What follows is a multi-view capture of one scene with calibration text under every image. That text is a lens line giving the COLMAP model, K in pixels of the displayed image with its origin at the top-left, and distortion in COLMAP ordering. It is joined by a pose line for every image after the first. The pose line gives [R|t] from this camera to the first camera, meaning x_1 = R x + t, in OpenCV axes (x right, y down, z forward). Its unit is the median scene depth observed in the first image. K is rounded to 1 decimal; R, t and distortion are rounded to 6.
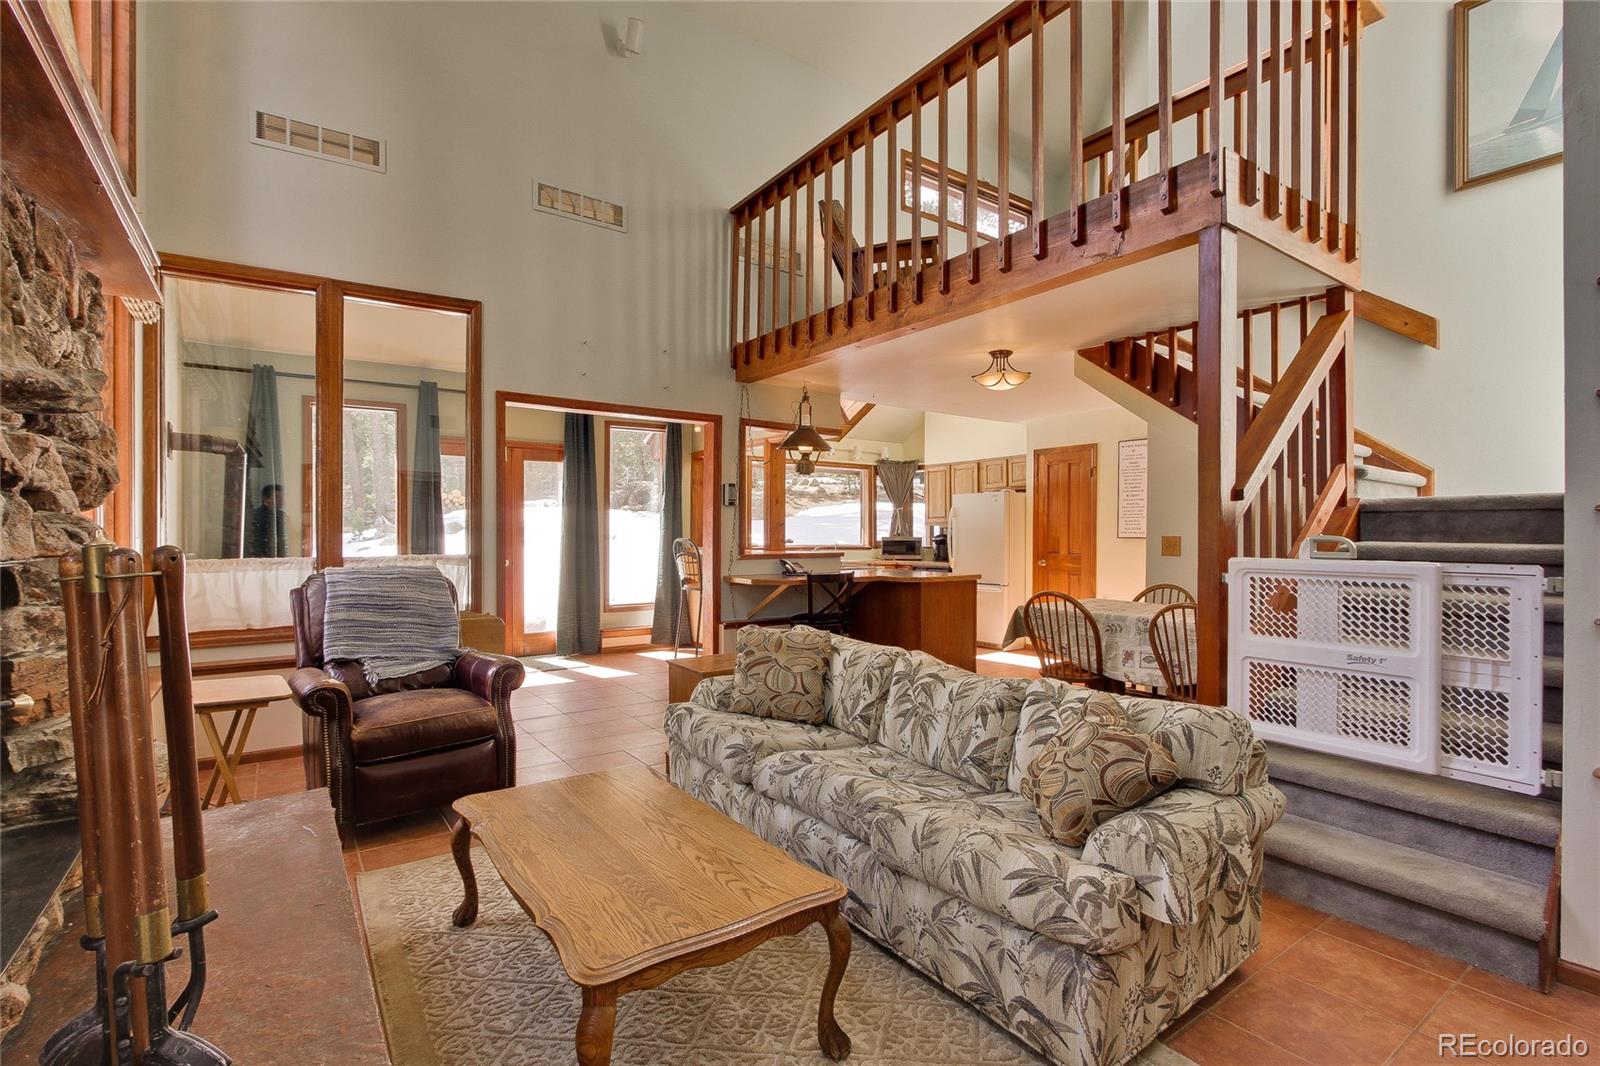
lens RADIAL K [[782.6, 0, 783.3], [0, 782.6, 527.9], [0, 0, 1]] dist [-0.003818, 0.000188]
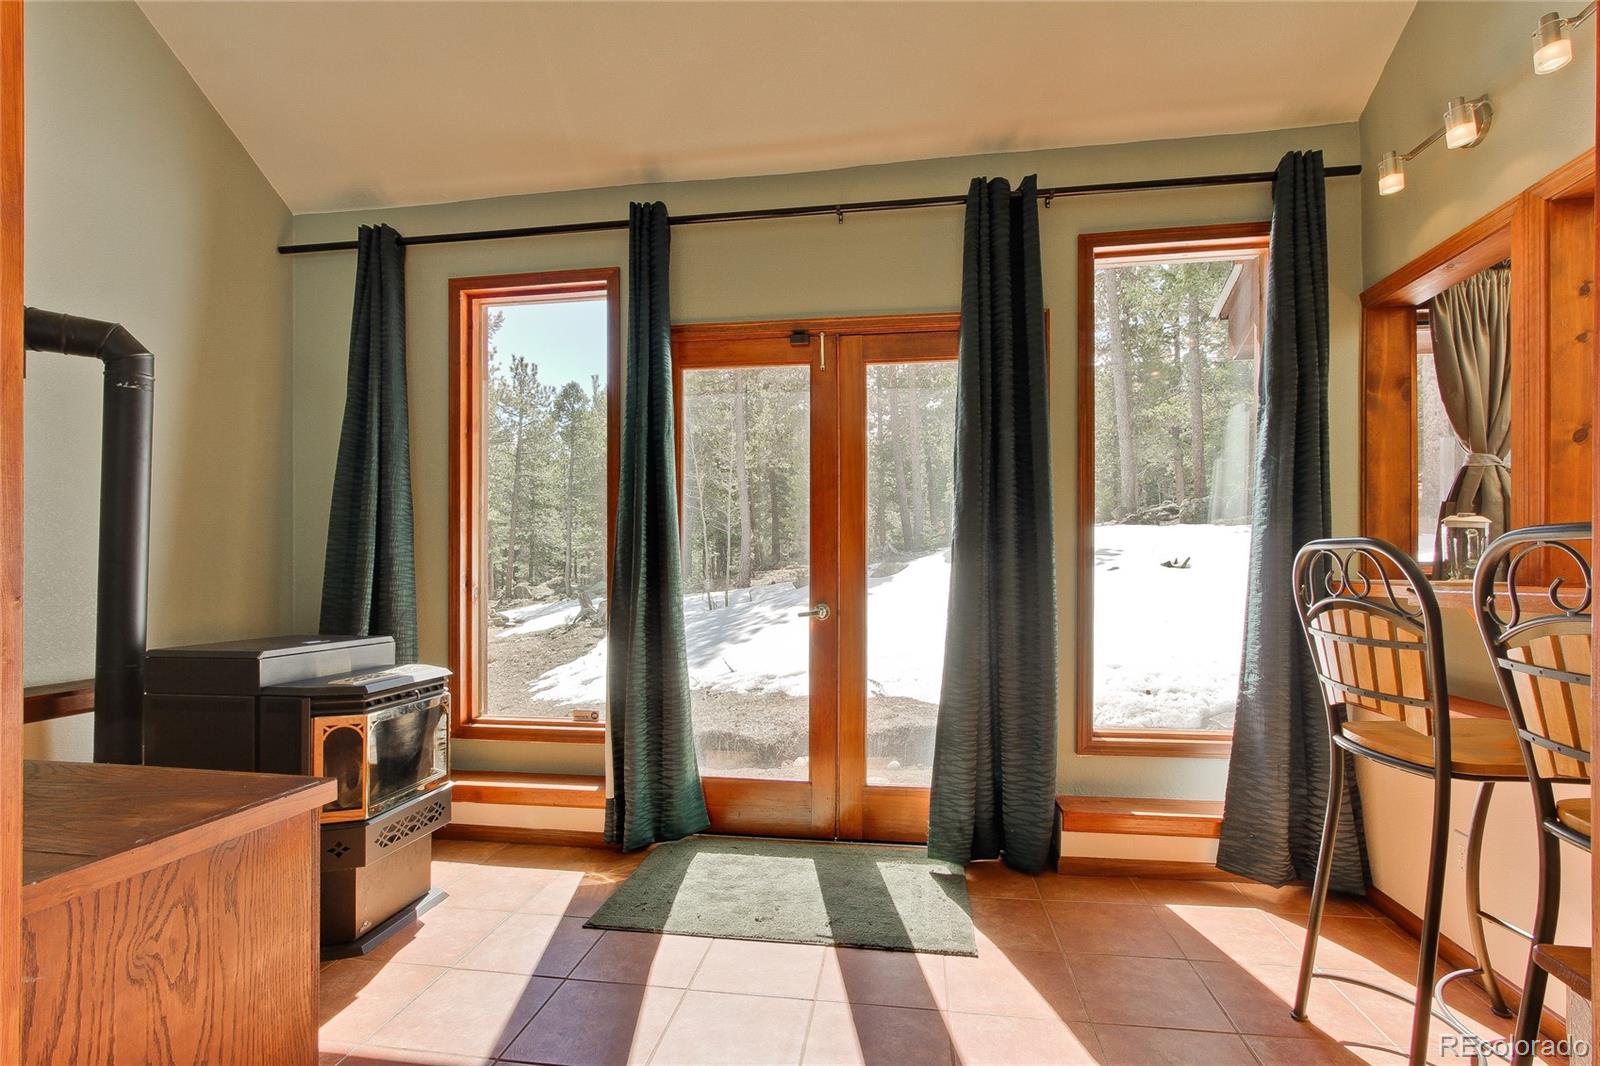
lens RADIAL K [[760.9, 0, 794.3], [0, 760.9, 563.4], [0, 0, 1]] dist [0.001859, 0.000085]
pose [[0.740196, -0.006192, -0.672362, -0.084756], [0.005314, 0.999980, -0.003359, 0.019189], [0.672370, -0.001087, 0.740215, 0.642831]]
